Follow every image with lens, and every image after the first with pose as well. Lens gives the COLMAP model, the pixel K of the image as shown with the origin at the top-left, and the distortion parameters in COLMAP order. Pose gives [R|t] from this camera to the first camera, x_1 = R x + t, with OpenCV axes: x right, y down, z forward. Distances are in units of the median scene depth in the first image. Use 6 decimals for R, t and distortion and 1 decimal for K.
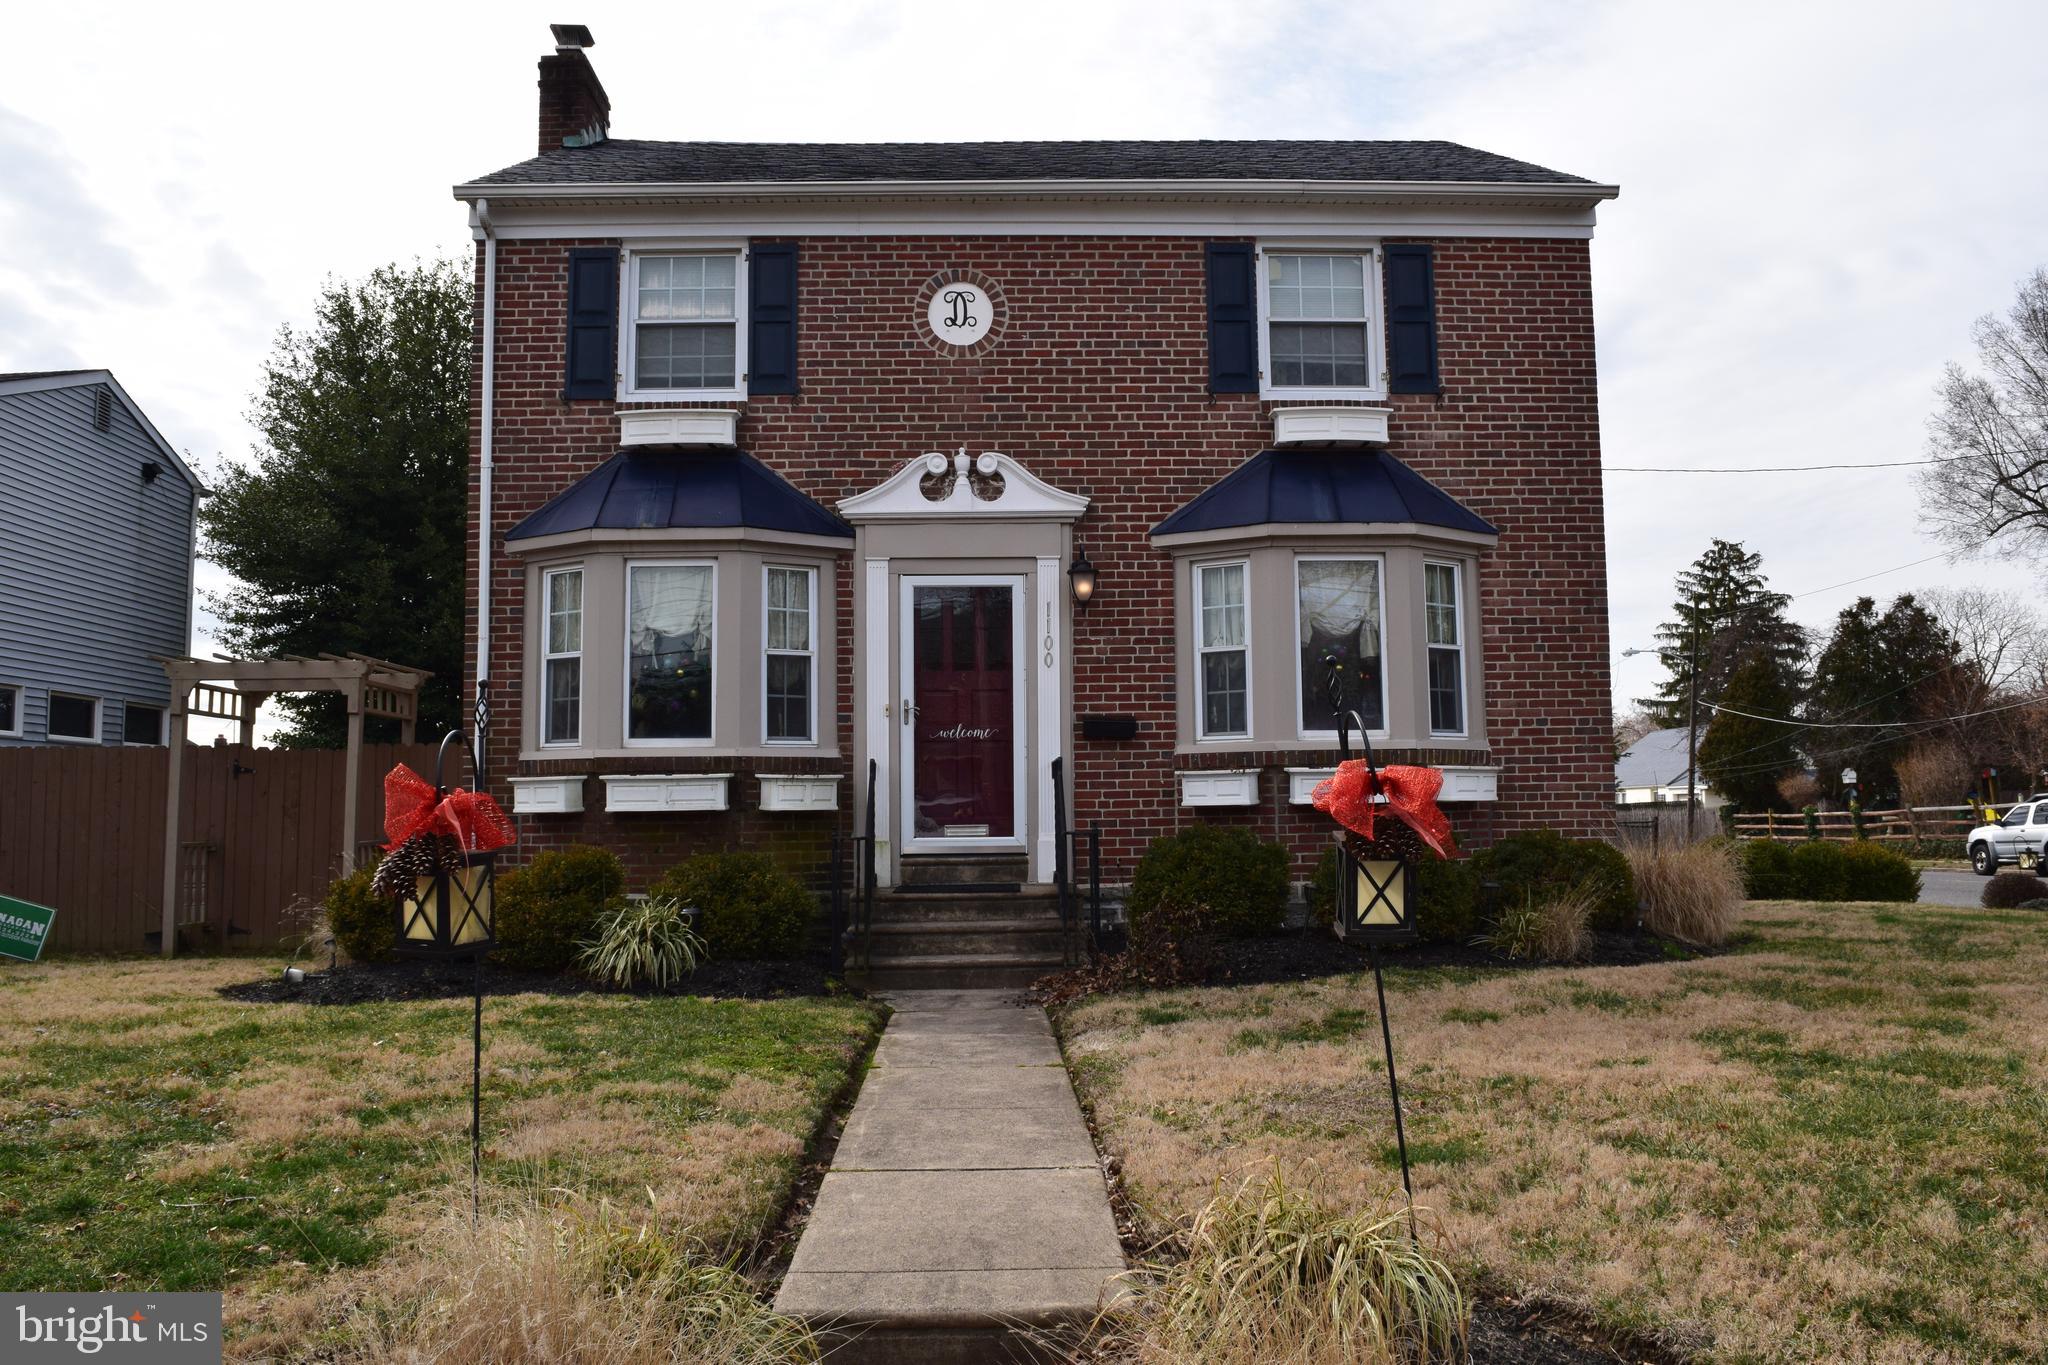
lens RADIAL K [[1457.8, 0, 1035.3], [0, 1457.8, 681.5], [0, 0, 1]] dist [-0.068131, -0.001229]
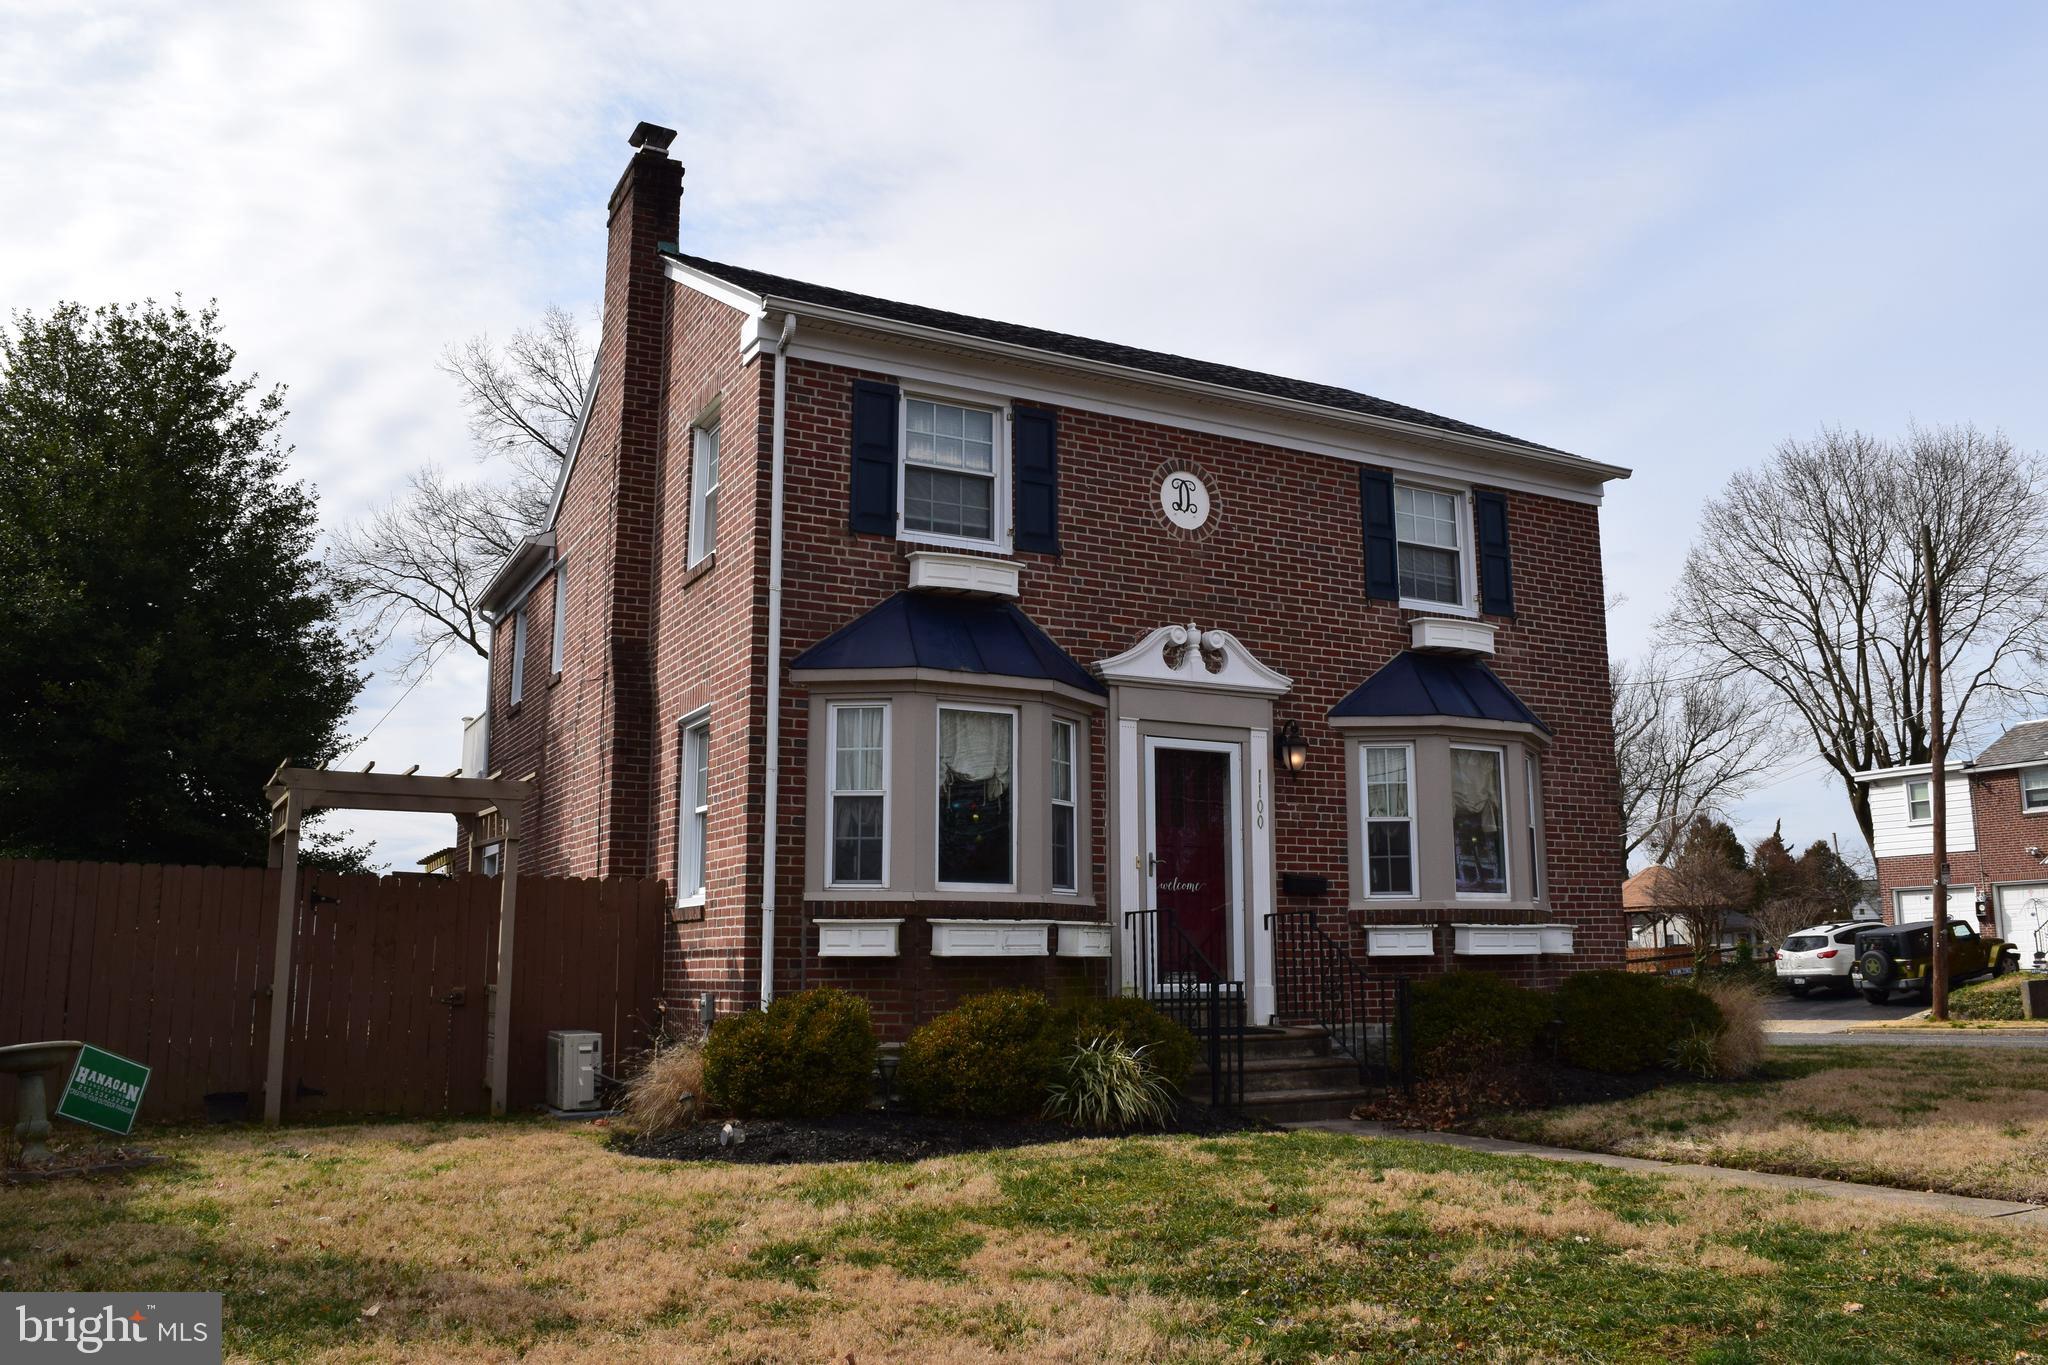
lens RADIAL K [[1616.8, 0, 1002.0], [0, 1616.8, 631.1], [0, 0, 1]] dist [-0.090016, 0.014843]
pose [[0.896609, 0.100759, 0.431207, -0.696287], [-0.050386, 0.990659, -0.126716, 0.006339], [-0.439947, 0.091888, 0.893310, -0.020502]]
